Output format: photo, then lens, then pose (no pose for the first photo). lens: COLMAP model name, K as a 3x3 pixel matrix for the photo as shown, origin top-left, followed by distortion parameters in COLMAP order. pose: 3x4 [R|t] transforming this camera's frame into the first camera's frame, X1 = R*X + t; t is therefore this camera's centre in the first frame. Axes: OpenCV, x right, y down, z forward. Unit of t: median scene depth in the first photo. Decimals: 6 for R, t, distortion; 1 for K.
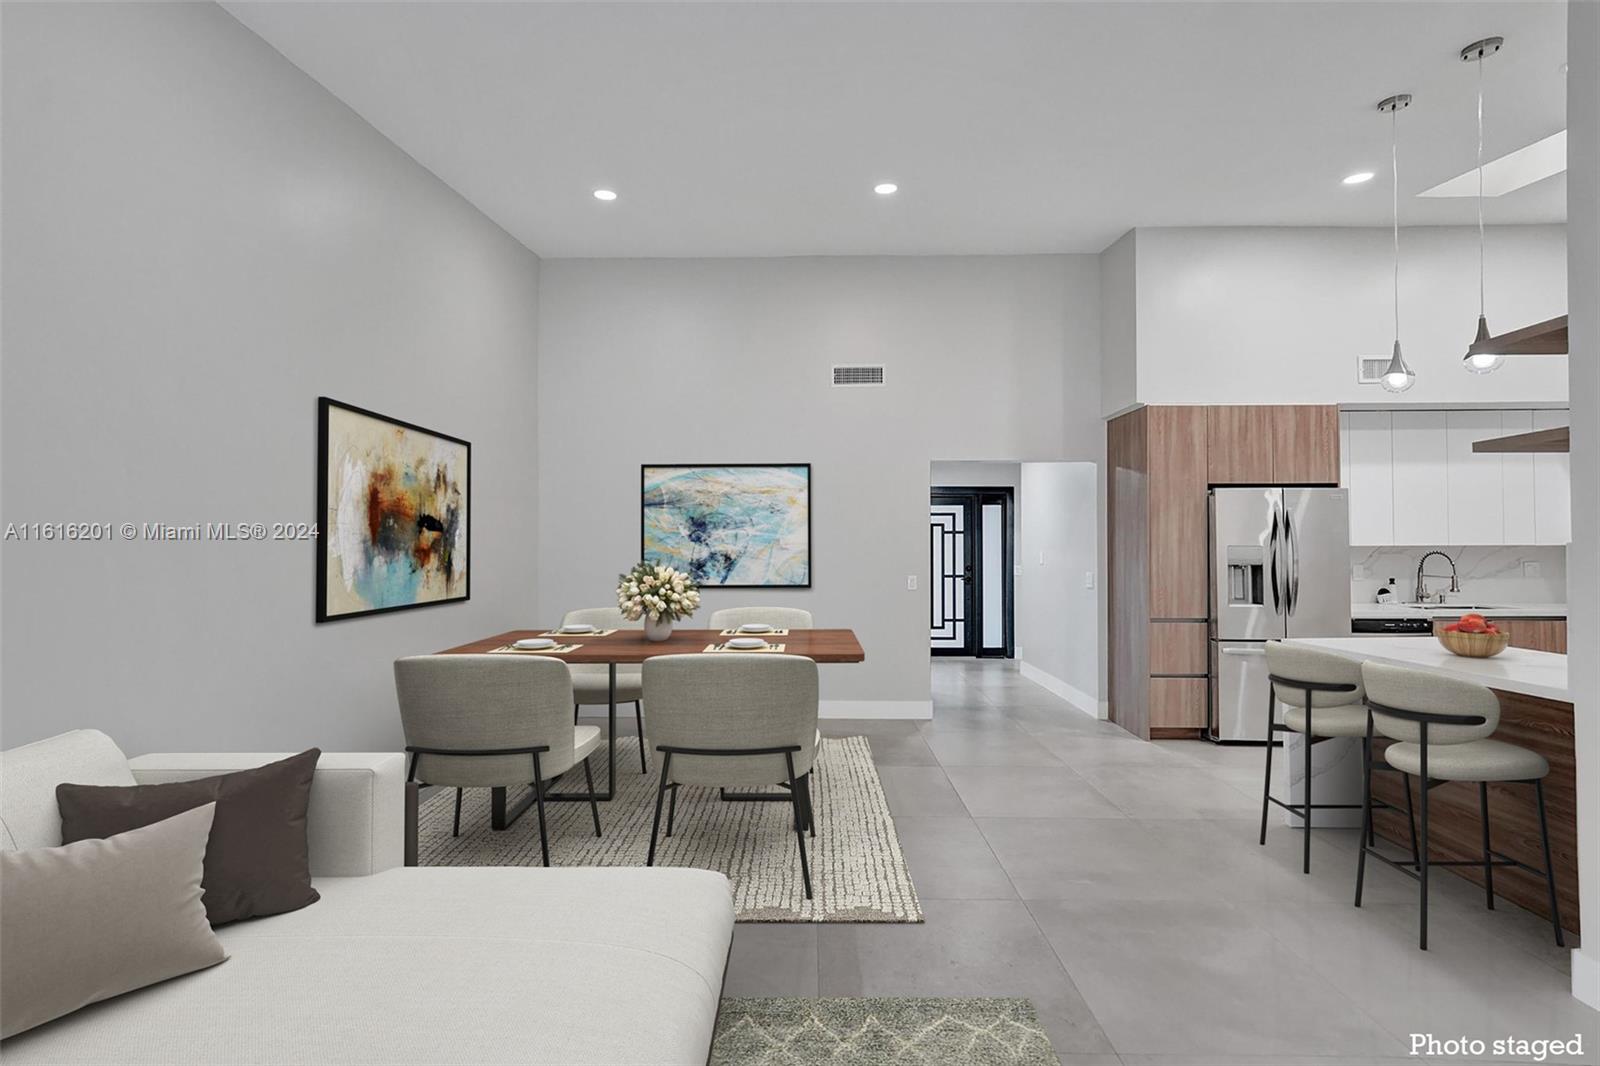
lens RADIAL K [[685.4, 0, 800.0], [0, 685.4, 533.0], [0, 0, 1]] dist [-0.002360, -0.000420]
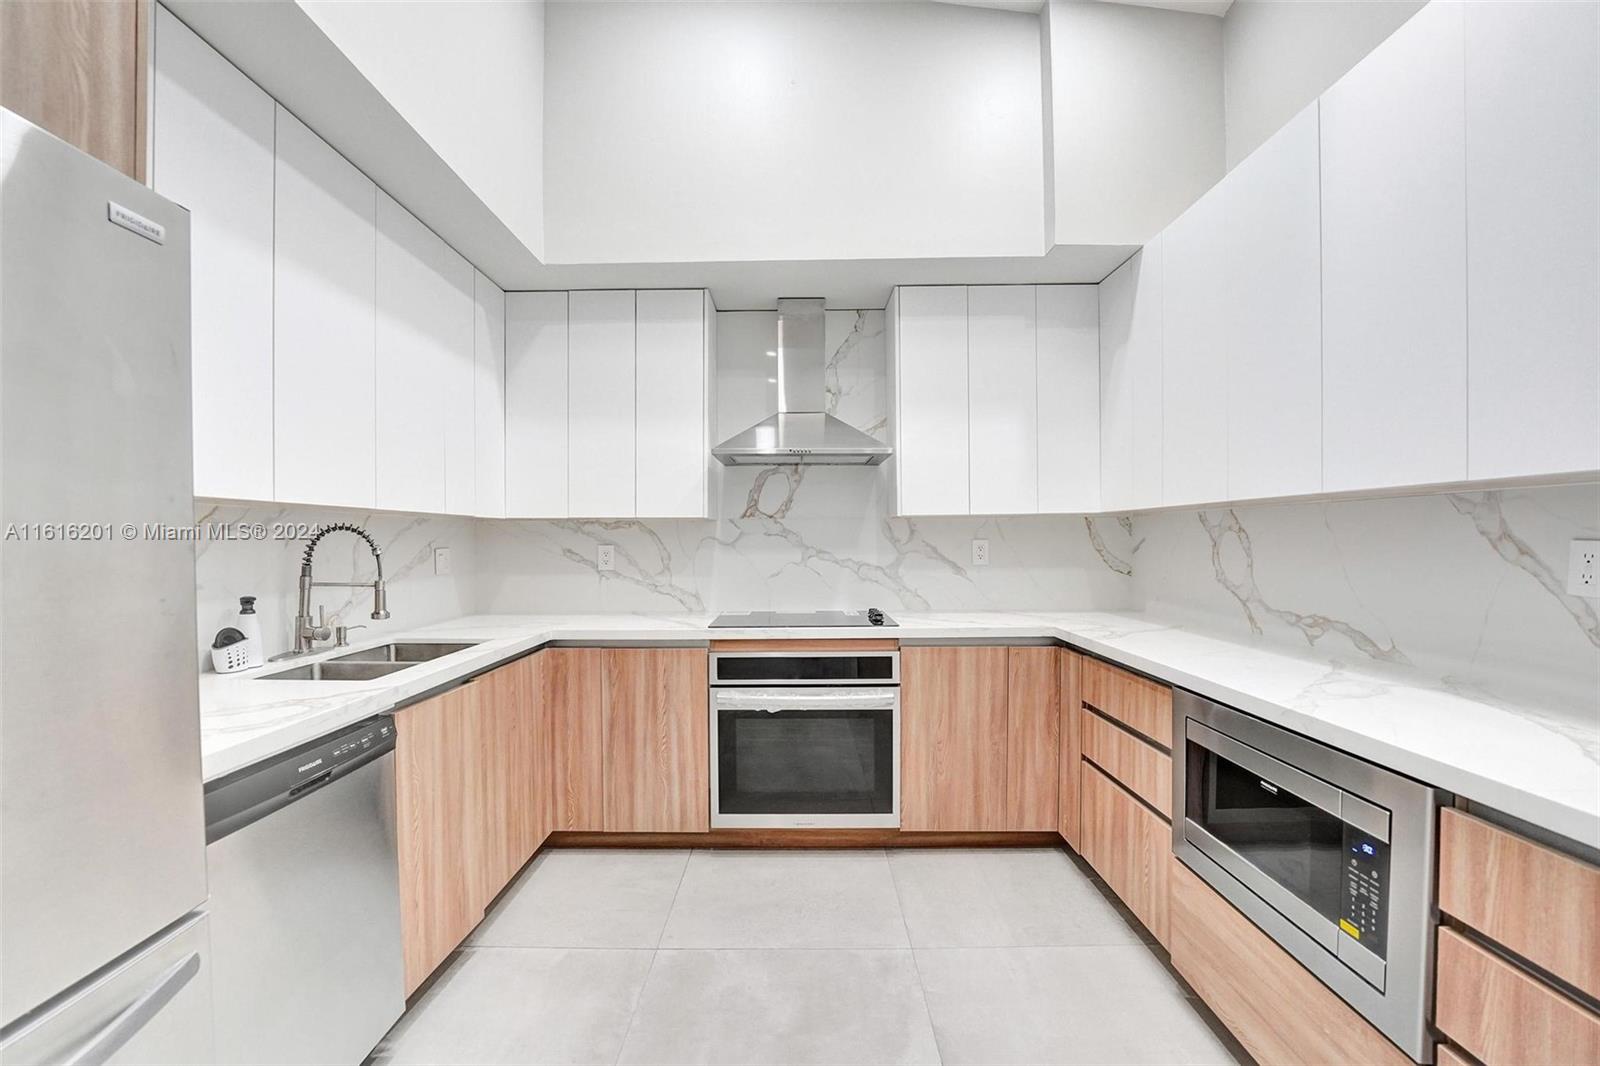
lens RADIAL K [[685.4, 0, 800.0], [0, 685.4, 533.0], [0, 0, 1]] dist [-0.002360, -0.000420]
pose [[-0.010693, 0.013196, 0.999856, 0.555890], [-0.030105, 0.999455, -0.013513, 0.031737], [-0.999490, -0.030245, -0.010290, 0.791441]]
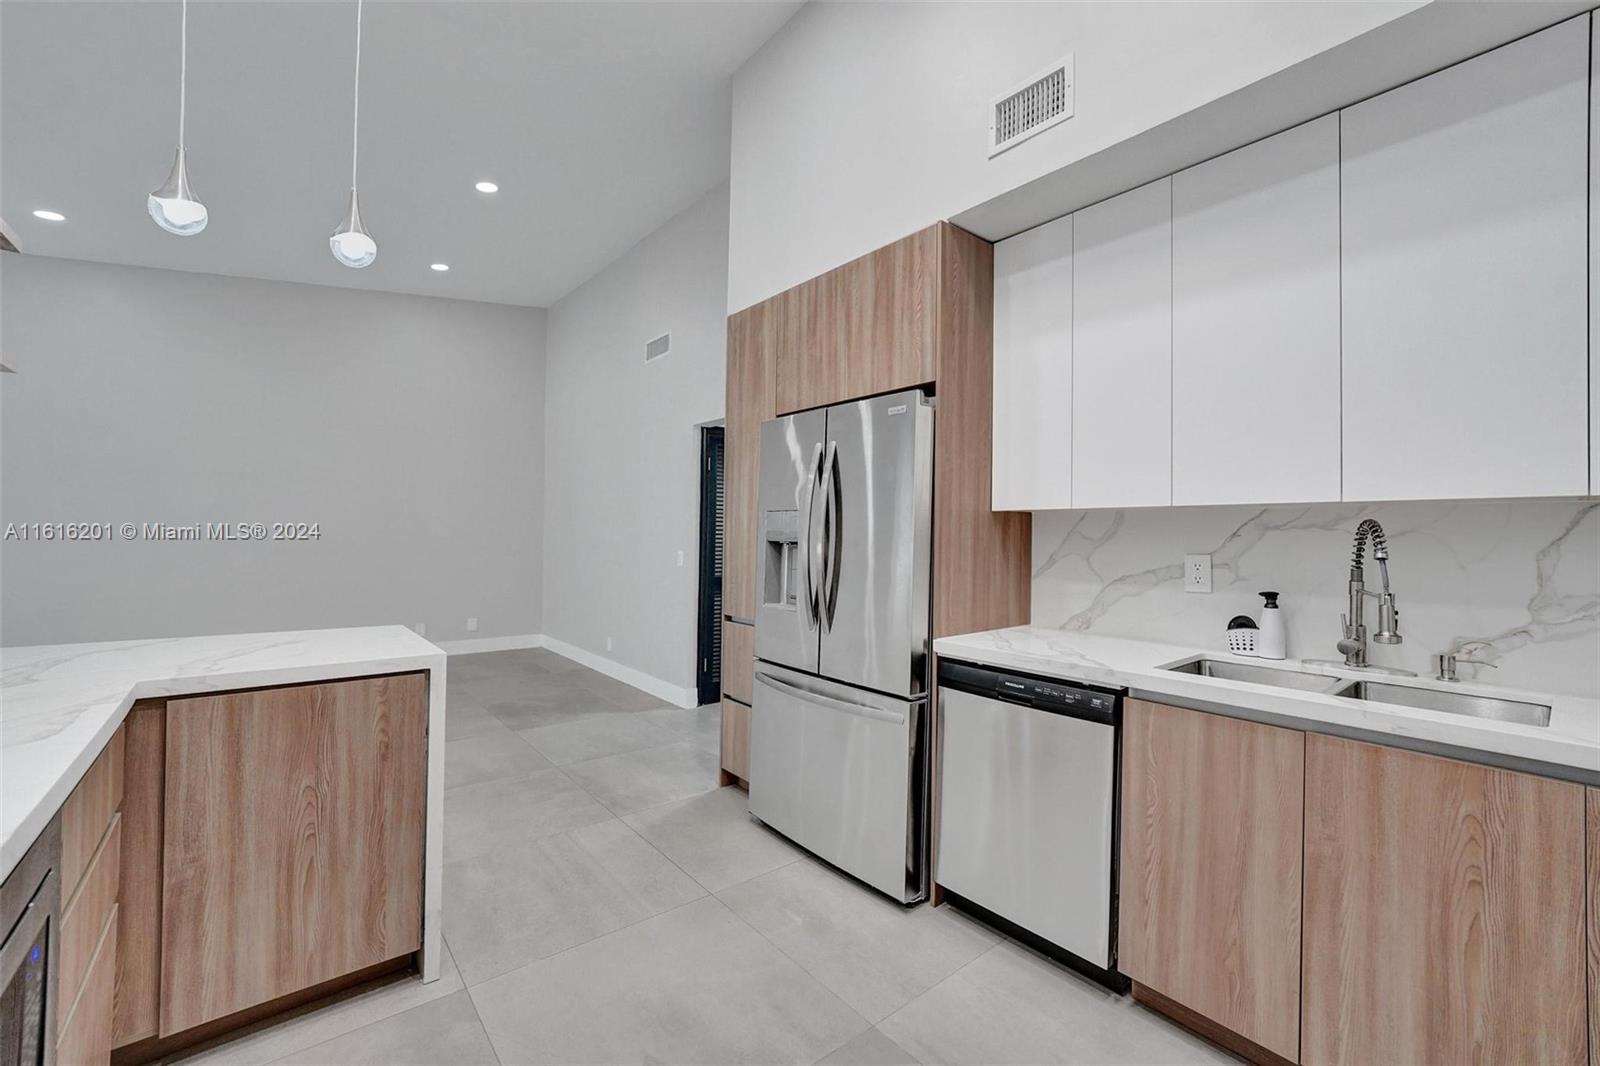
lens RADIAL K [[685.4, 0, 800.0], [0, 685.4, 533.0], [0, 0, 1]] dist [-0.002360, -0.000420]
pose [[0.622901, 0.005931, -0.782278, 1.110146], [0.012792, 0.999760, 0.017767, 0.025468], [0.782196, -0.021074, 0.622675, 0.612694]]
